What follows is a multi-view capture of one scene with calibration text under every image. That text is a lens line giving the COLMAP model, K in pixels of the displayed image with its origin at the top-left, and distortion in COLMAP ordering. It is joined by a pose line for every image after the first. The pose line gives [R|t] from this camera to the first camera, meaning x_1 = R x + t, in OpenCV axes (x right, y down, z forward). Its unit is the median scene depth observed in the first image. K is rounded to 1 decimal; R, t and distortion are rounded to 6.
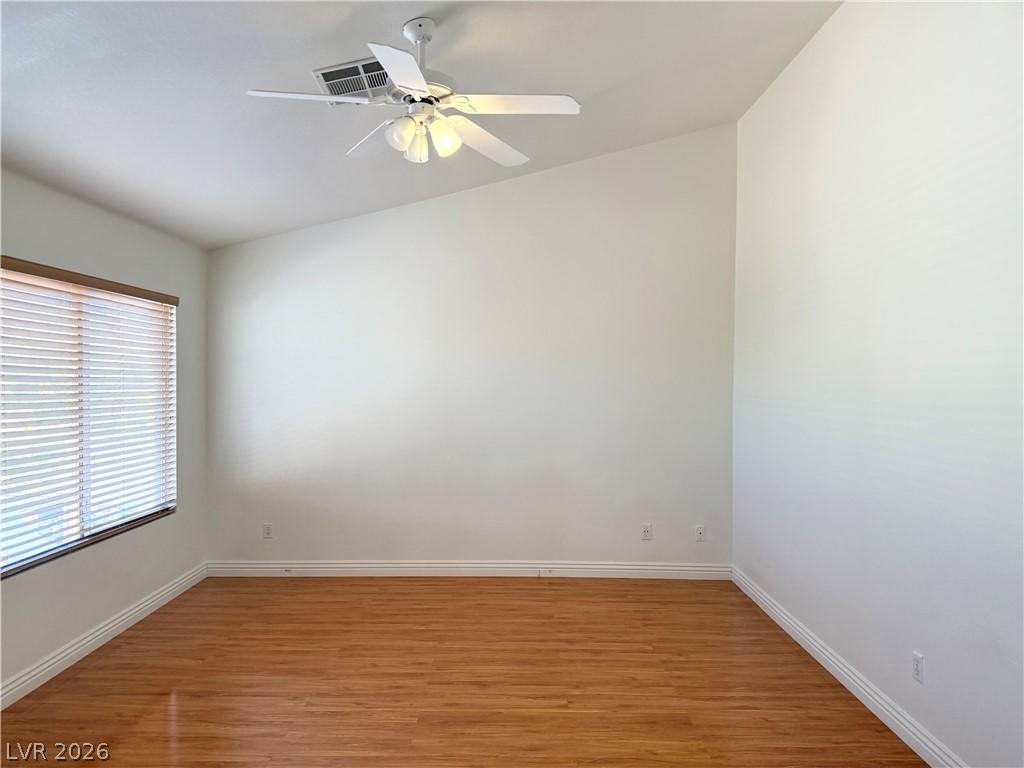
lens RADIAL K [[724.0, 0, 512.3], [0, 724.0, 385.8], [0, 0, 1]] dist [0.020677, -0.021457]
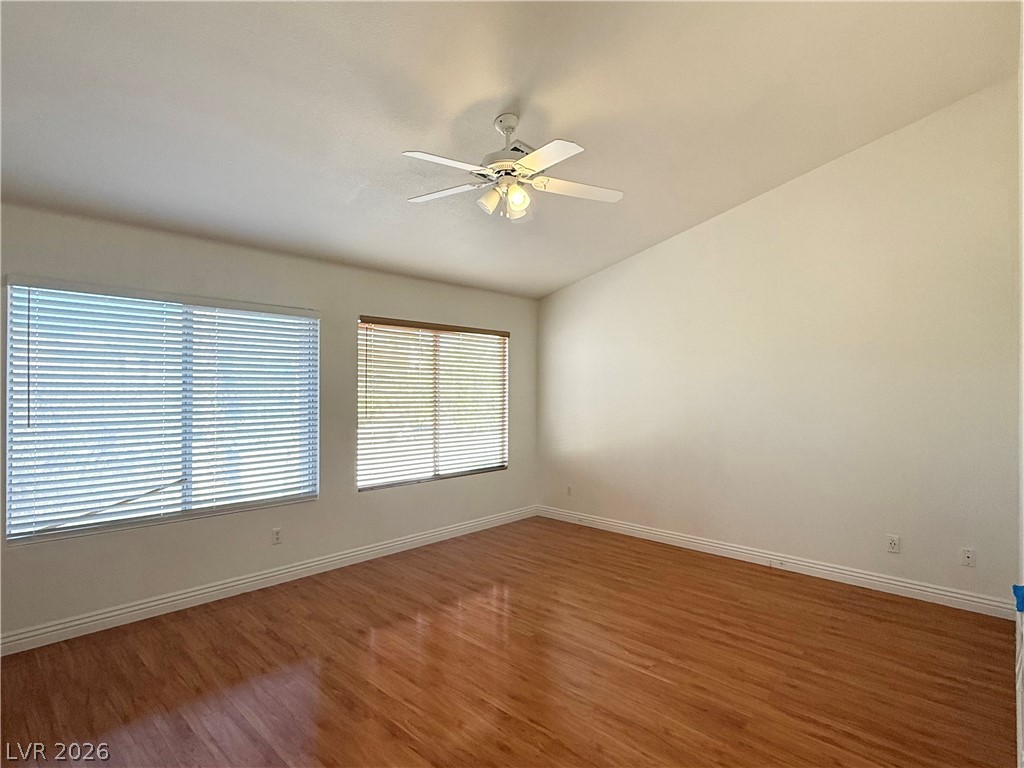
lens RADIAL K [[531.5, 0, 513.8], [0, 531.5, 379.3], [0, 0, 1]] dist [-0.004504, 0.000741]
pose [[0.730878, -0.011564, -0.682410, 0.378207], [-0.012938, 0.999442, -0.030793, 0.017985], [0.682385, 0.031335, 0.730321, 0.189814]]
